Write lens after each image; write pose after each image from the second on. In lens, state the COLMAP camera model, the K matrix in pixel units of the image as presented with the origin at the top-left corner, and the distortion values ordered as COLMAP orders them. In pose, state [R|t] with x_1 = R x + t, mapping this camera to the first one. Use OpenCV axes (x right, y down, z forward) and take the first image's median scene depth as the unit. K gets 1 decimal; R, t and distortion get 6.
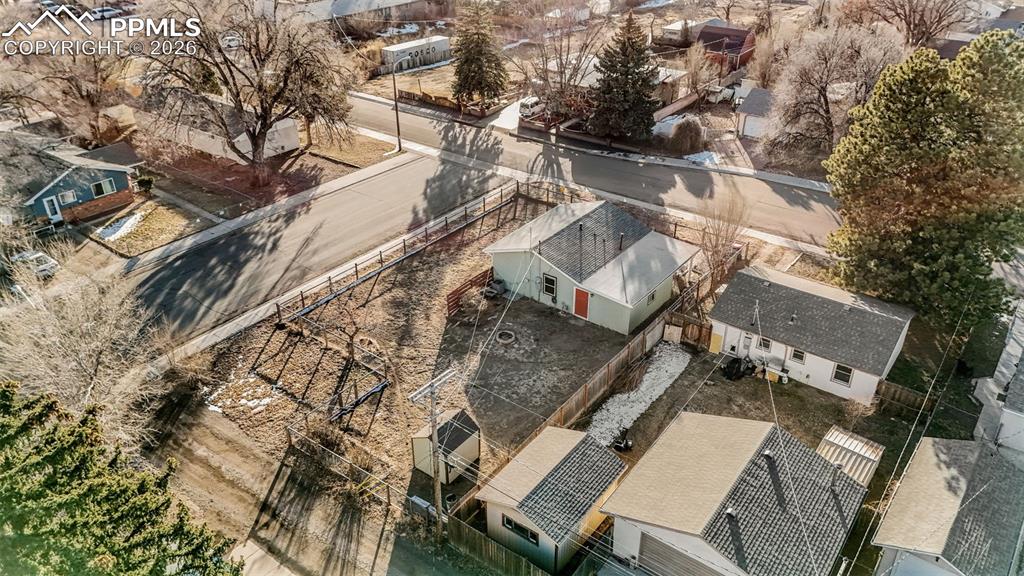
lens RADIAL K [[756.5, 0, 517.0], [0, 756.5, 287.6], [0, 0, 1]] dist [0.106595, -0.125143]
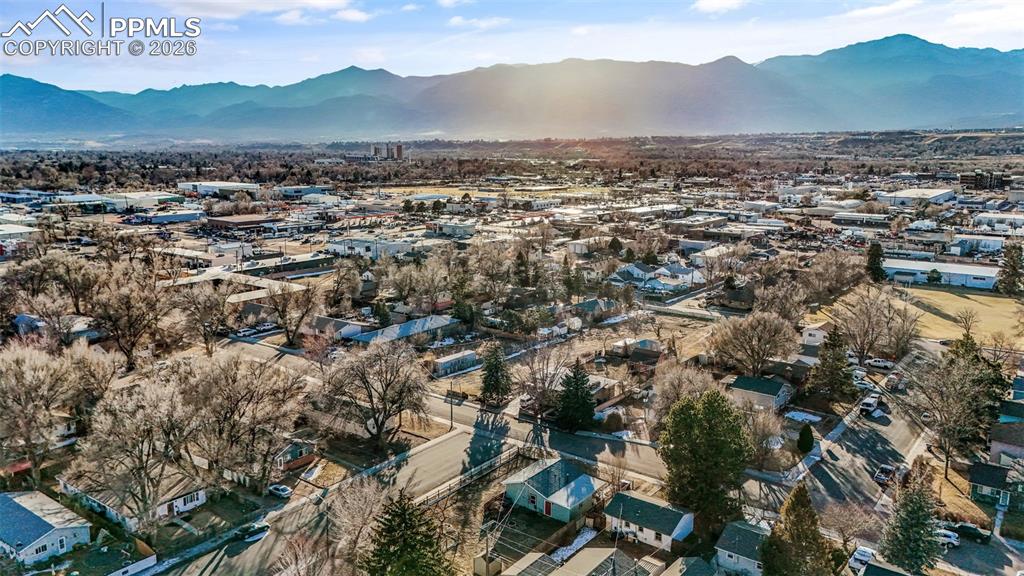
lens RADIAL K [[756.5, 0, 517.0], [0, 756.5, 287.6], [0, 0, 1]] dist [0.106595, -0.125143]
pose [[0.999988, 0.002497, -0.004107, 0.004372], [-0.003701, 0.945223, -0.326404, 0.100159], [0.003067, 0.326416, 0.945221, -0.905362]]
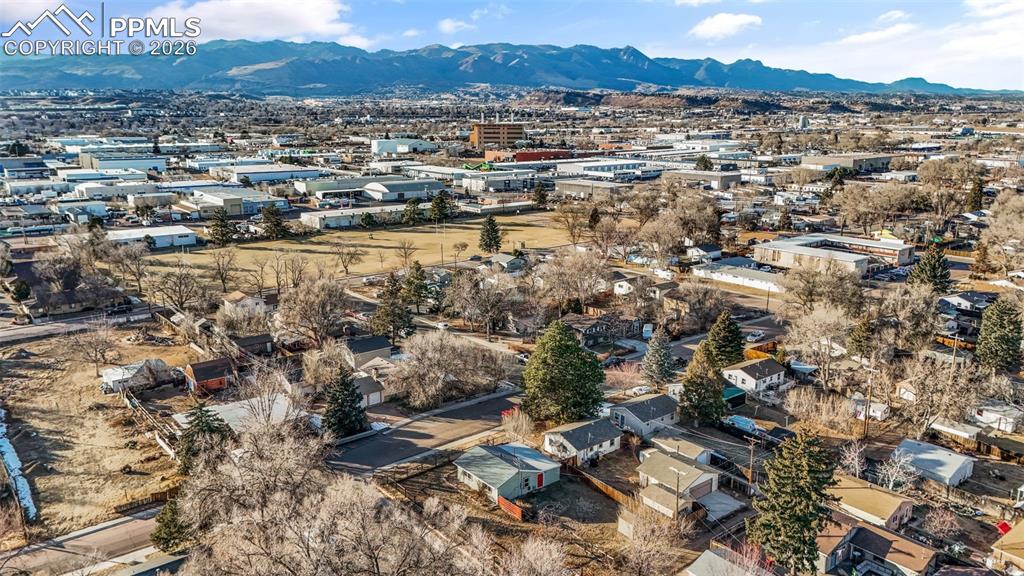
lens RADIAL K [[756.5, 0, 517.0], [0, 756.5, 287.6], [0, 0, 1]] dist [0.106595, -0.125143]
pose [[0.249558, -0.224250, 0.942037, -1.346834], [0.485495, 0.870694, 0.078653, -0.480102], [-0.837864, 0.437726, 0.326161, 0.094139]]
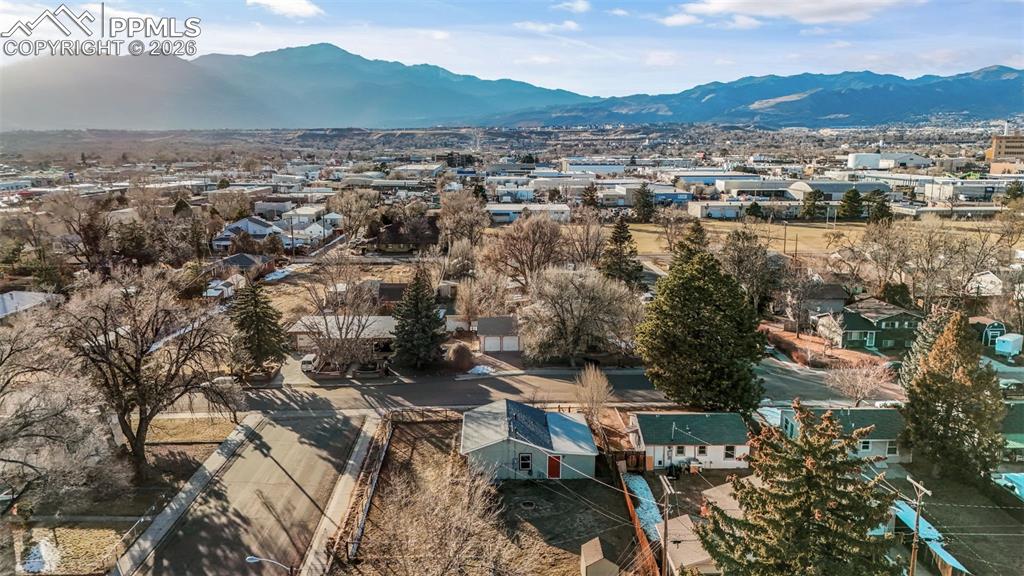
lens RADIAL K [[756.5, 0, 517.0], [0, 756.5, 287.6], [0, 0, 1]] dist [0.106595, -0.125143]
pose [[0.778269, -0.120548, 0.616251, -0.558895], [0.315914, 0.923319, -0.218356, 0.001066], [-0.542674, 0.364623, 0.756674, -0.067595]]
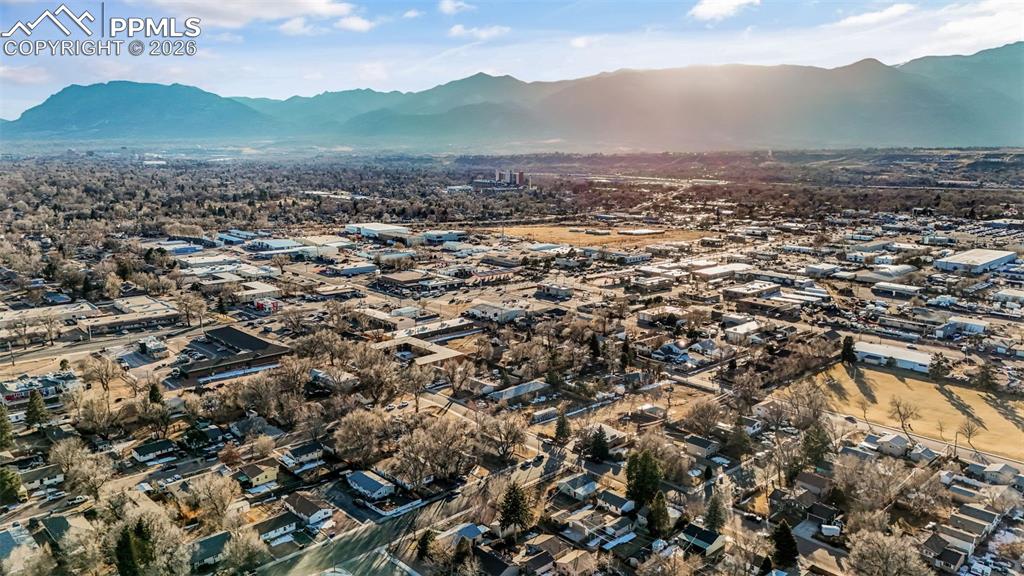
lens RADIAL K [[756.5, 0, 517.0], [0, 756.5, 287.6], [0, 0, 1]] dist [0.106595, -0.125143]
pose [[0.986945, 0.039188, -0.156214, 0.327659], [-0.088116, 0.943286, -0.320075, 0.279274], [0.134812, 0.329662, 0.934424, -3.109695]]
